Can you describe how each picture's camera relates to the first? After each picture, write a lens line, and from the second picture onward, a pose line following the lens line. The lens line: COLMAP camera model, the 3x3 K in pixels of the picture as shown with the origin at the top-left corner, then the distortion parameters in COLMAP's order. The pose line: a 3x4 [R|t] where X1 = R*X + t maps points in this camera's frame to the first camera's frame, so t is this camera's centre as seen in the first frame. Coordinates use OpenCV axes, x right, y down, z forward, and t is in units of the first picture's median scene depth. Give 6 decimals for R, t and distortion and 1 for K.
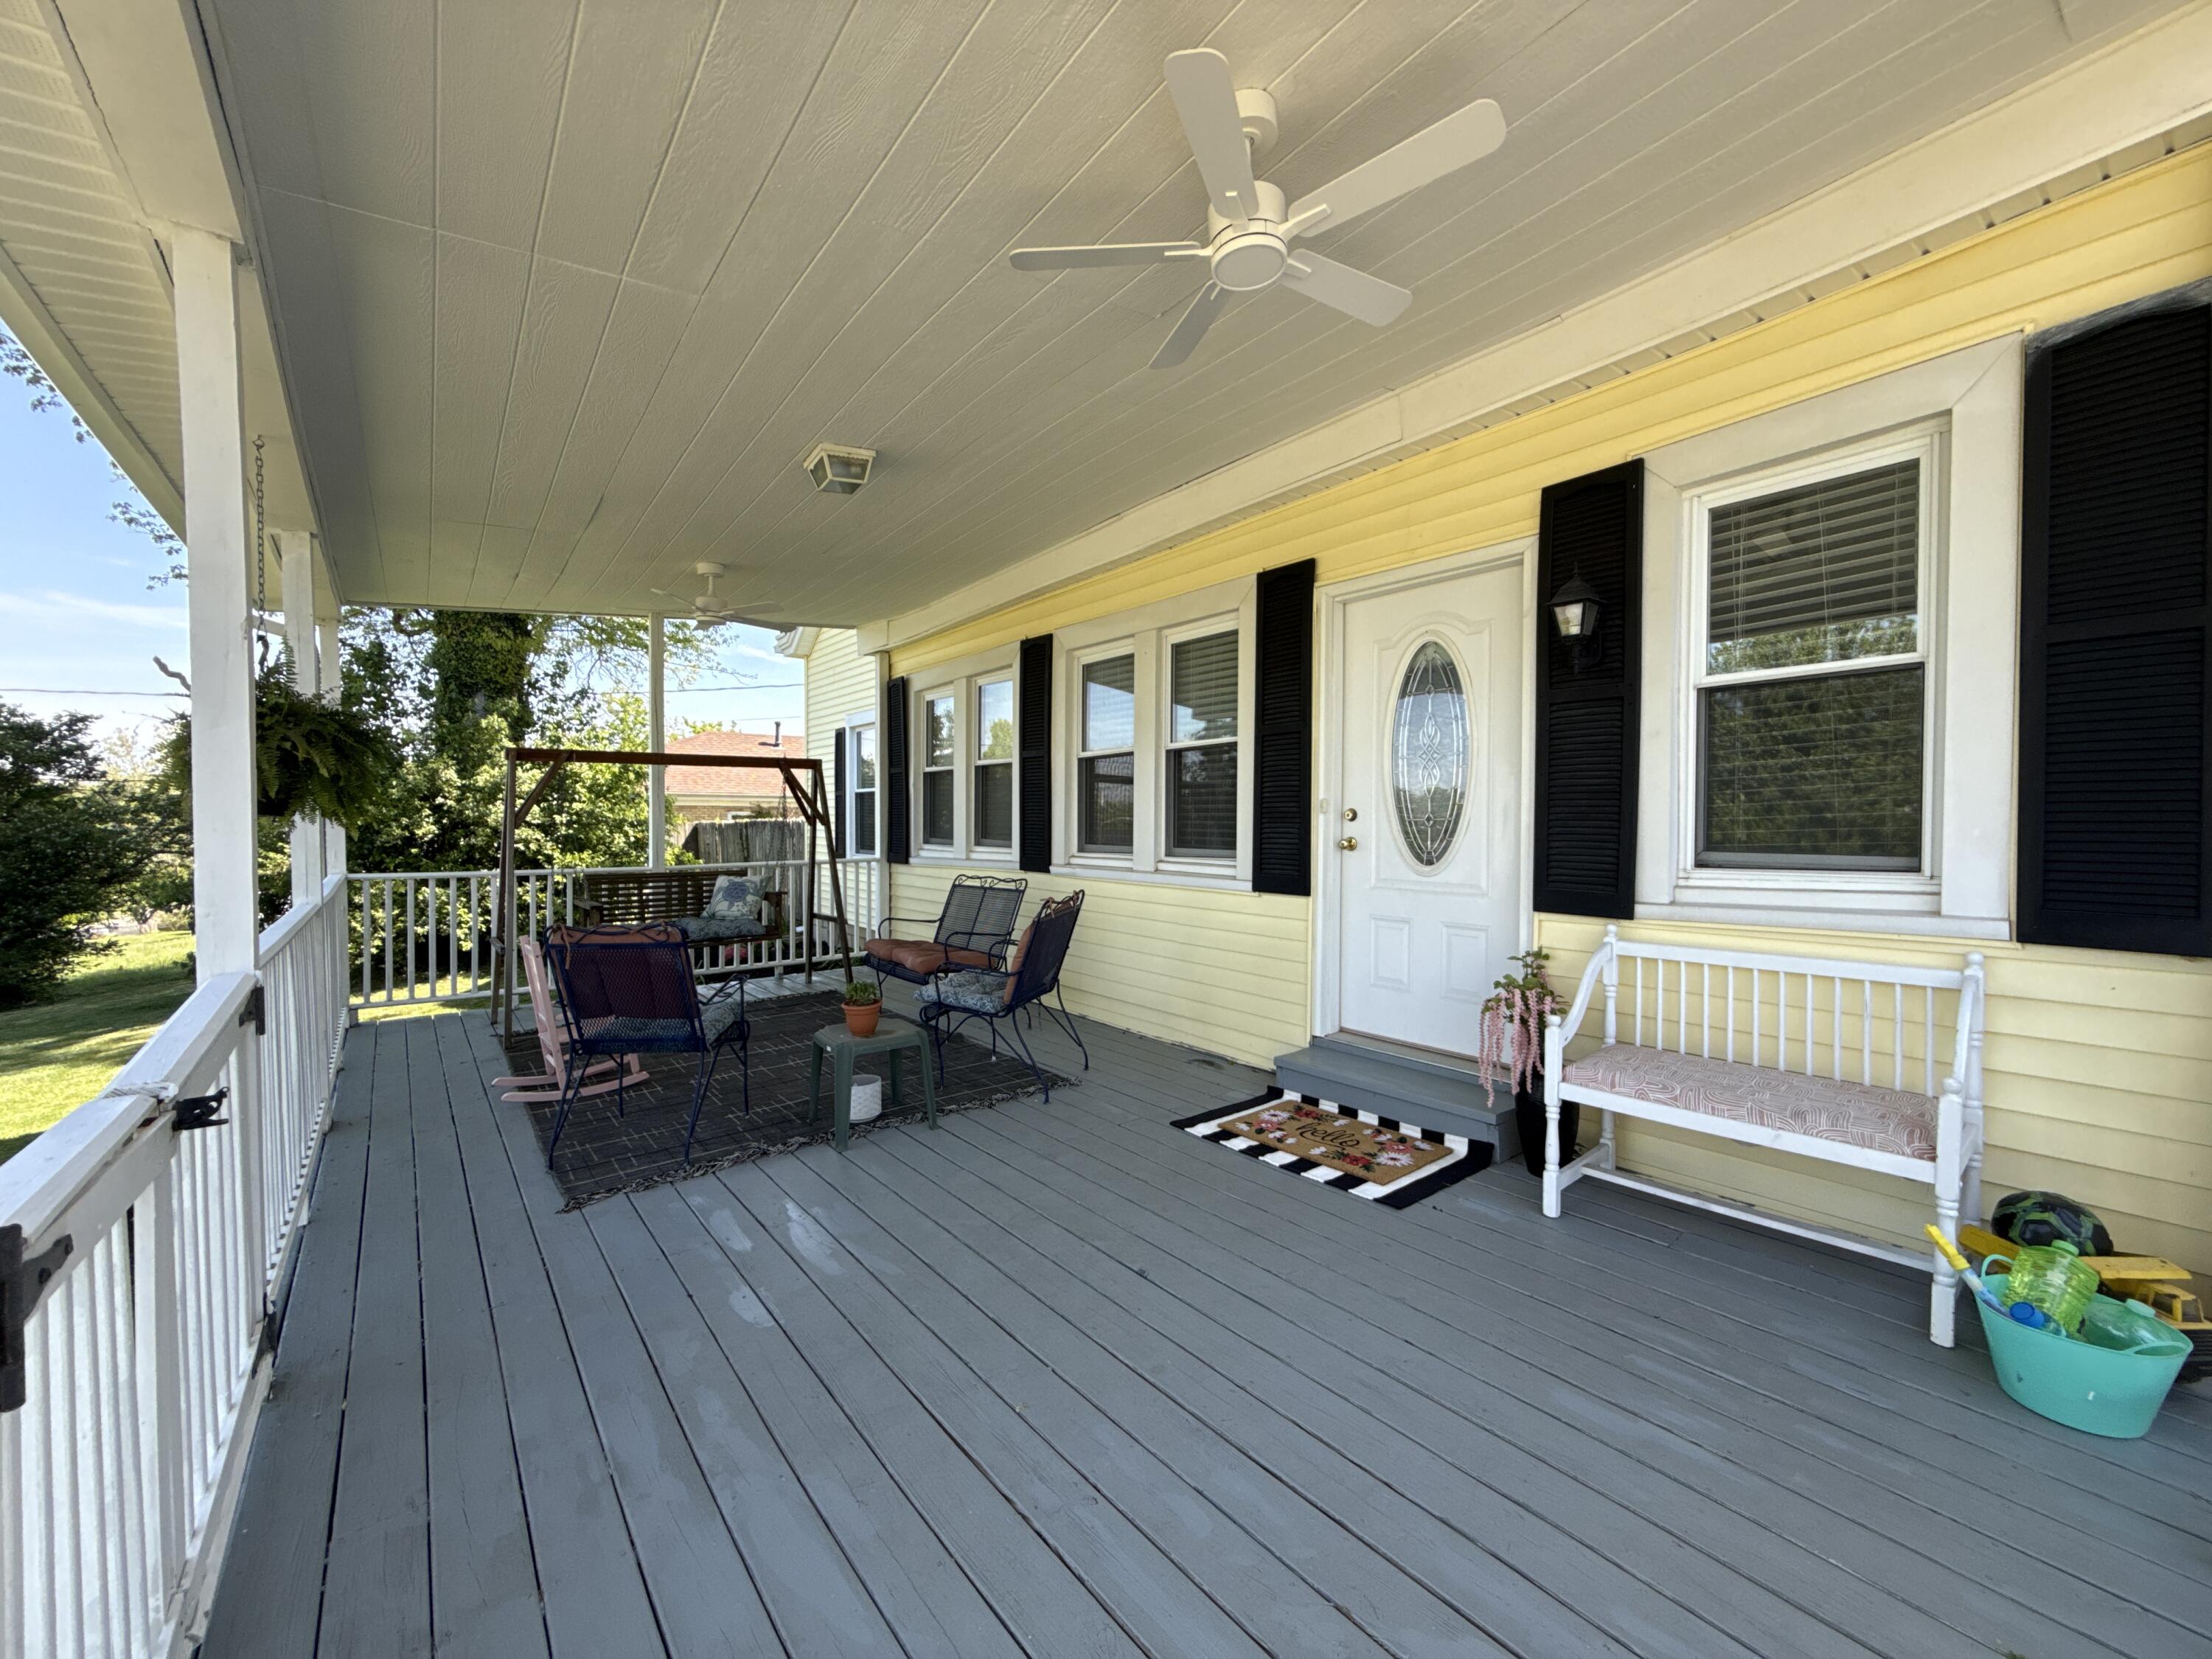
lens RADIAL K [[883.1, 0, 1120.2], [0, 883.1, 833.5], [0, 0, 1]] dist [0.000088, -0.000191]
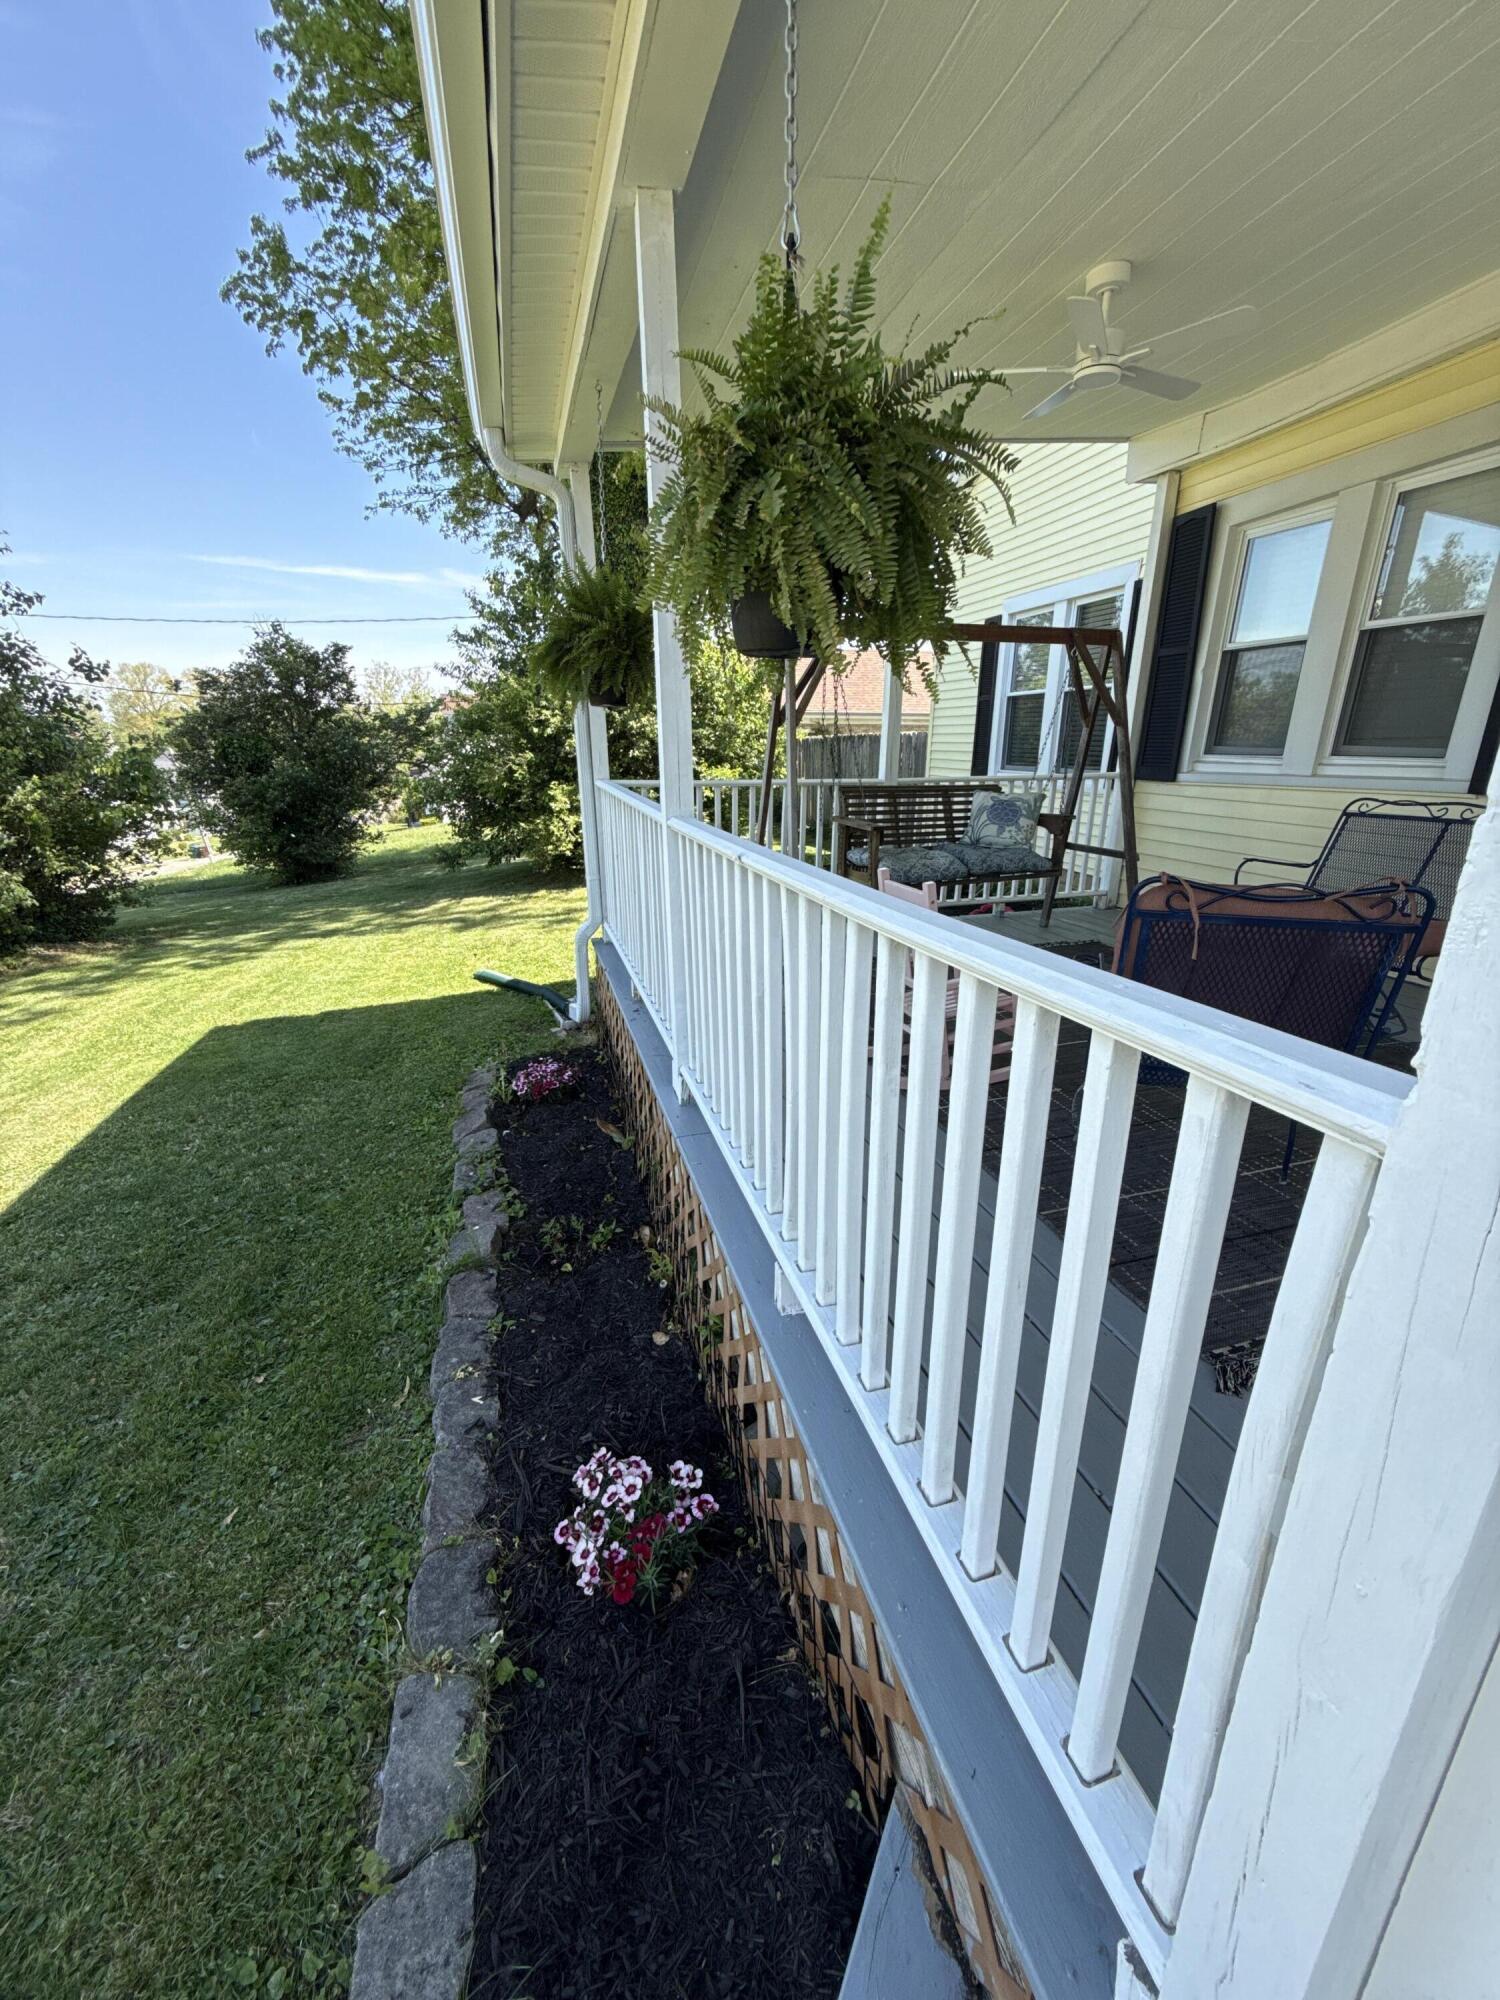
lens RADIAL K [[798.4, 0, 750.0], [0, 798.4, 1000.0], [0, 0, 1]] dist [0.000088, -0.000191]
pose [[0.918834, 0.121816, -0.375372, -0.287827], [-0.006848, 0.955946, 0.293462, 0.014259], [0.394584, -0.267072, 0.879190, 0.188329]]
